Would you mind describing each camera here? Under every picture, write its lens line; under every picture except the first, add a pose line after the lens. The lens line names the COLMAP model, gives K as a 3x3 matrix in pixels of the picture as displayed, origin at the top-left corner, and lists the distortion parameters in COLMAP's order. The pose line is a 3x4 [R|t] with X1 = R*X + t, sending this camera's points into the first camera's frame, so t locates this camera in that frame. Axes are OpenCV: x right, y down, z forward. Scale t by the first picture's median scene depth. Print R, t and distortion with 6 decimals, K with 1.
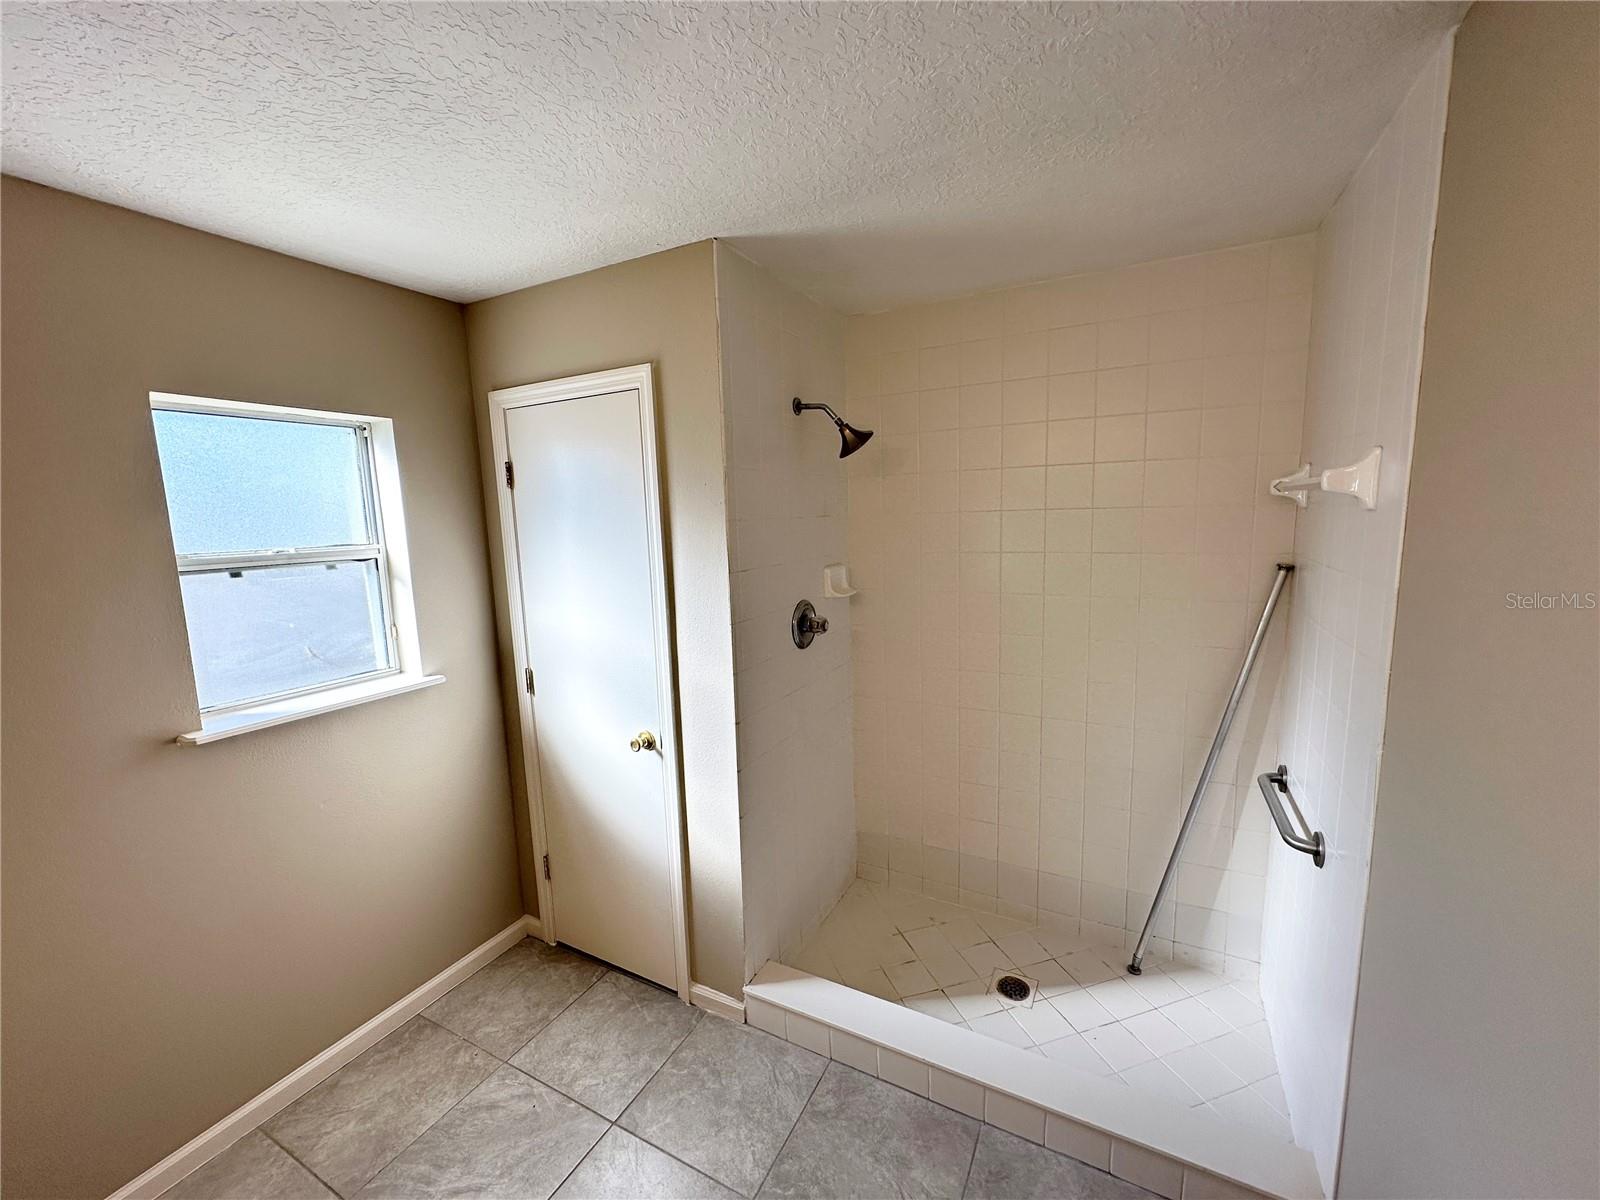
lens RADIAL K [[636.0, 0, 799.8], [0, 636.0, 600.8], [0, 0, 1]] dist [-0.001377, 0.000612]
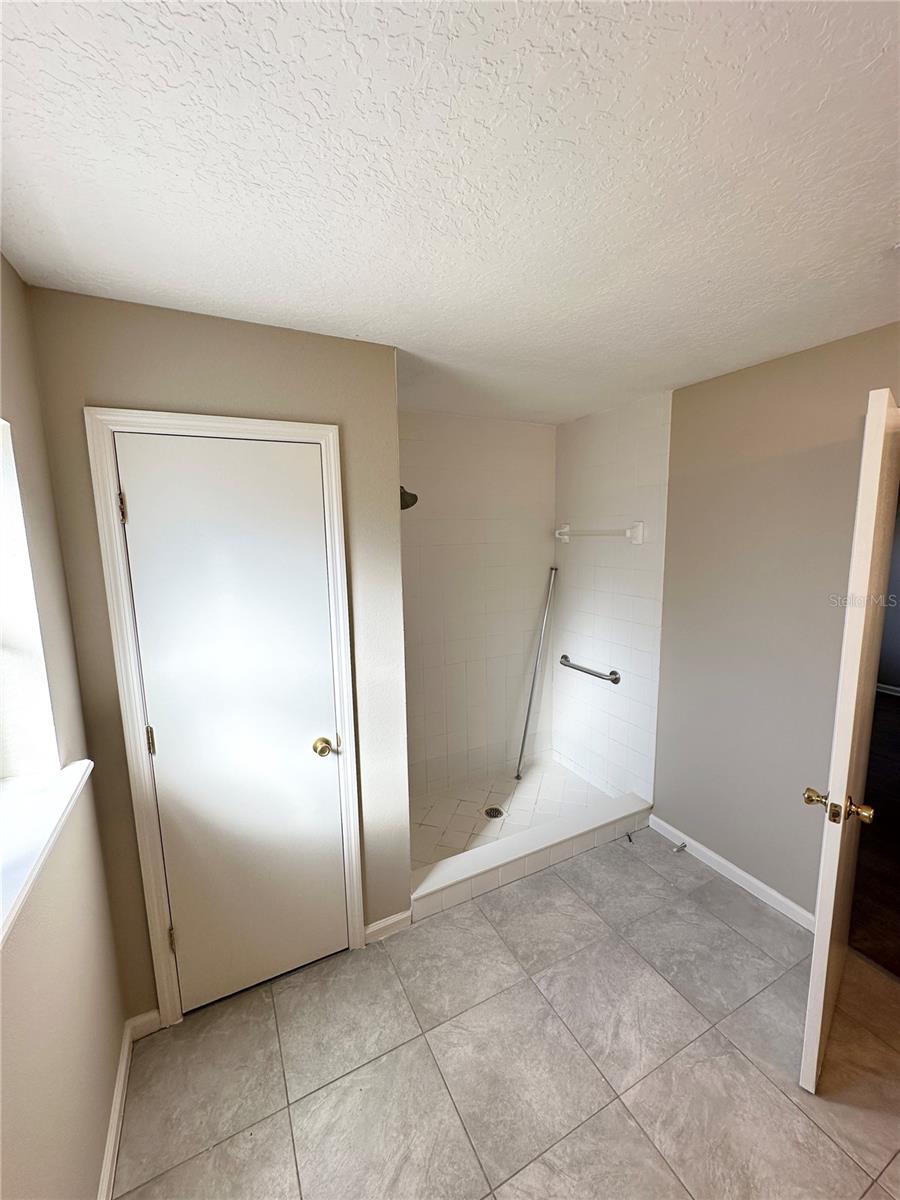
lens RADIAL K [[477.0, 0, 450.0], [0, 477.0, 600.0], [0, 0, 1]] dist [-0.001377, 0.000612]
pose [[0.577722, -0.101338, 0.809918, -0.869029], [0.117708, 0.992235, 0.040187, -0.056159], [-0.807701, 0.072116, 0.585165, 0.318159]]
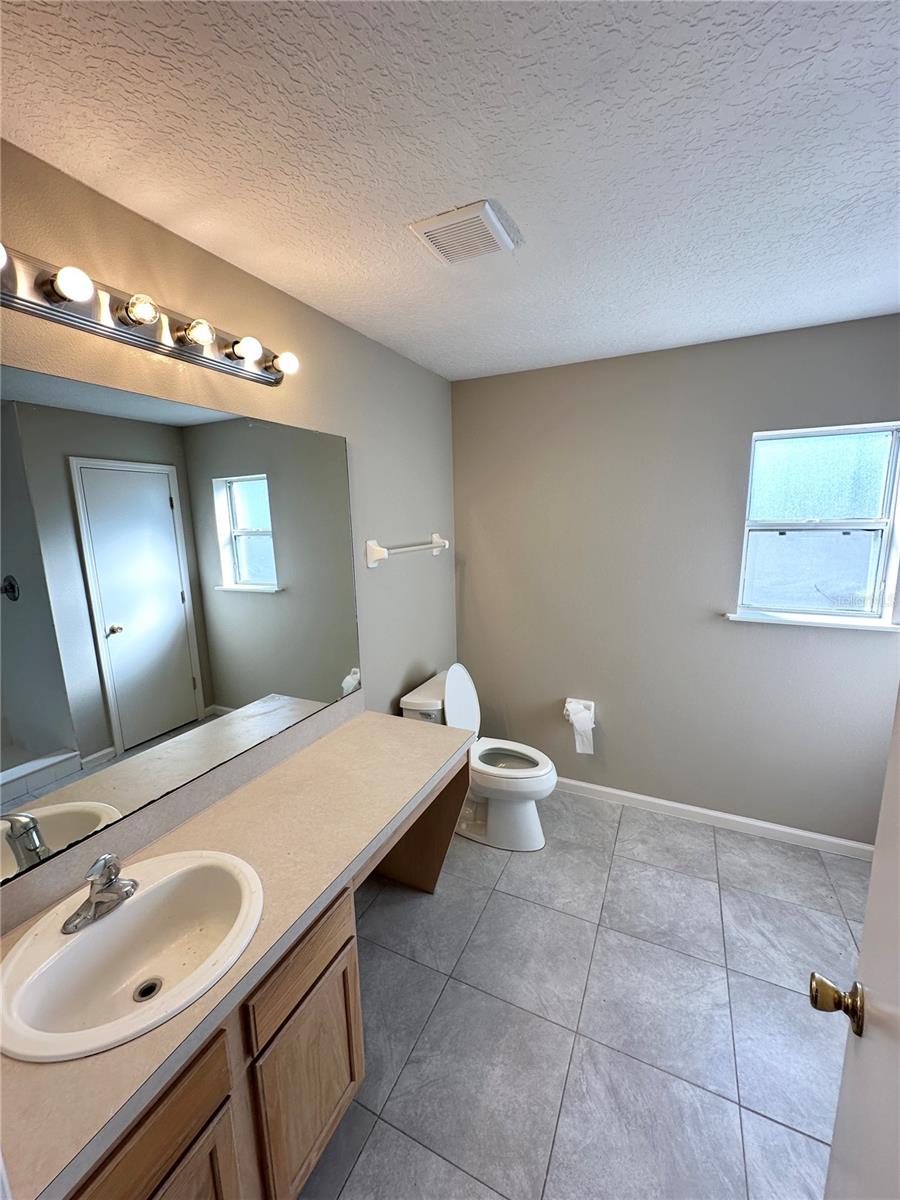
lens RADIAL K [[477.0, 0, 450.0], [0, 477.0, 600.0], [0, 0, 1]] dist [-0.001377, 0.000612]
pose [[0.037146, 0.201718, -0.978739, 0.351256], [-0.118173, 0.973429, 0.196139, -0.012589], [0.992298, 0.108374, 0.059997, 0.059177]]
